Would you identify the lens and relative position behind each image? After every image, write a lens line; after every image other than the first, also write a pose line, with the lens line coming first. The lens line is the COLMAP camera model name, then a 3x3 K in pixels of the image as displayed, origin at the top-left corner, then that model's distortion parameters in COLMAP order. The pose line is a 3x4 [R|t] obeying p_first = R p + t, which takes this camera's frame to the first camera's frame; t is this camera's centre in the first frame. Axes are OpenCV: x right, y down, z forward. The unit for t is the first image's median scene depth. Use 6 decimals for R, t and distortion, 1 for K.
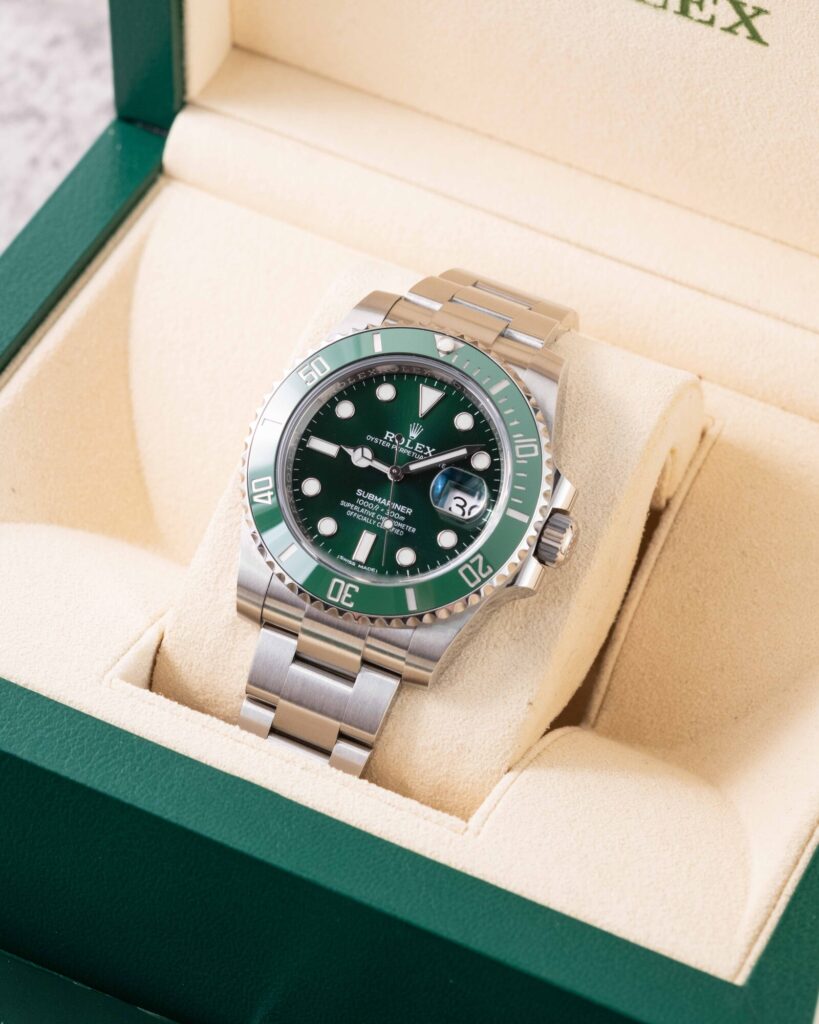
lens RADIAL K [[3830.1, 0, 409.5], [0, 3830.1, 512.0], [0, 0, 1]] dist [0.679836, -16.261118]
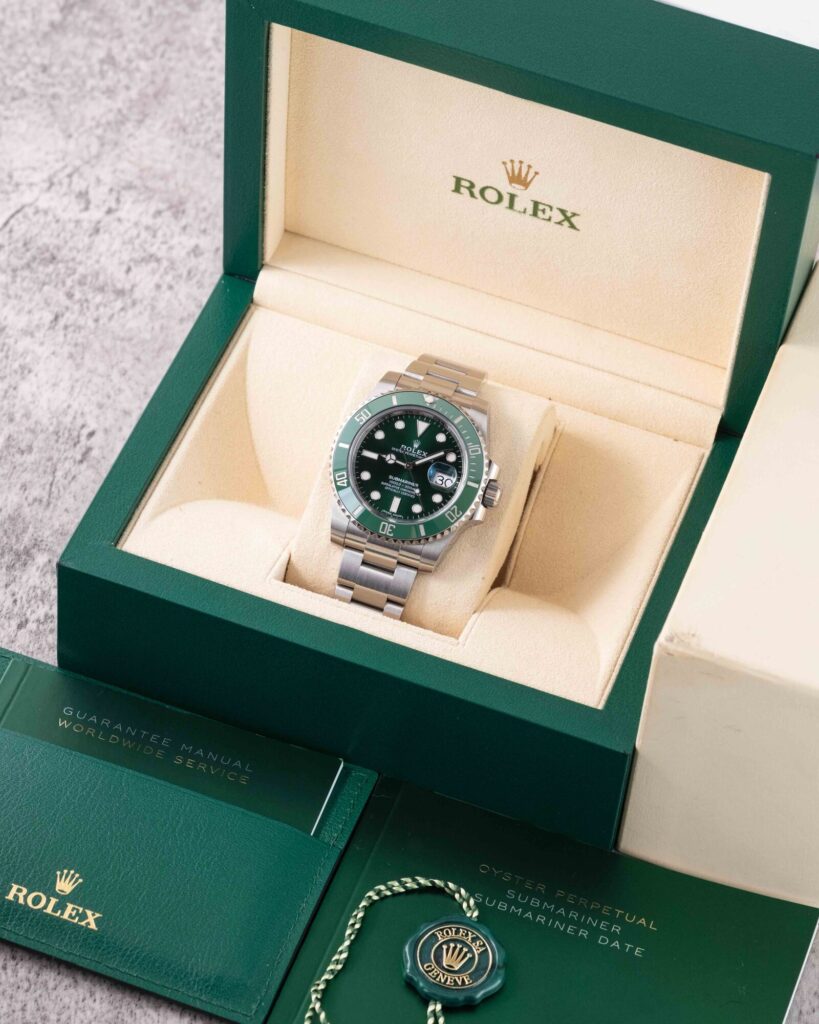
lens RADIAL K [[3830.1, 0, 409.5], [0, 3830.1, 512.0], [0, 0, 1]] dist [0.679836, -16.261118]
pose [[0.994560, -0.064027, 0.082158, -0.165290], [0.060191, 0.997015, 0.048354, -0.081322], [-0.085009, -0.043146, 0.995446, -0.954548]]
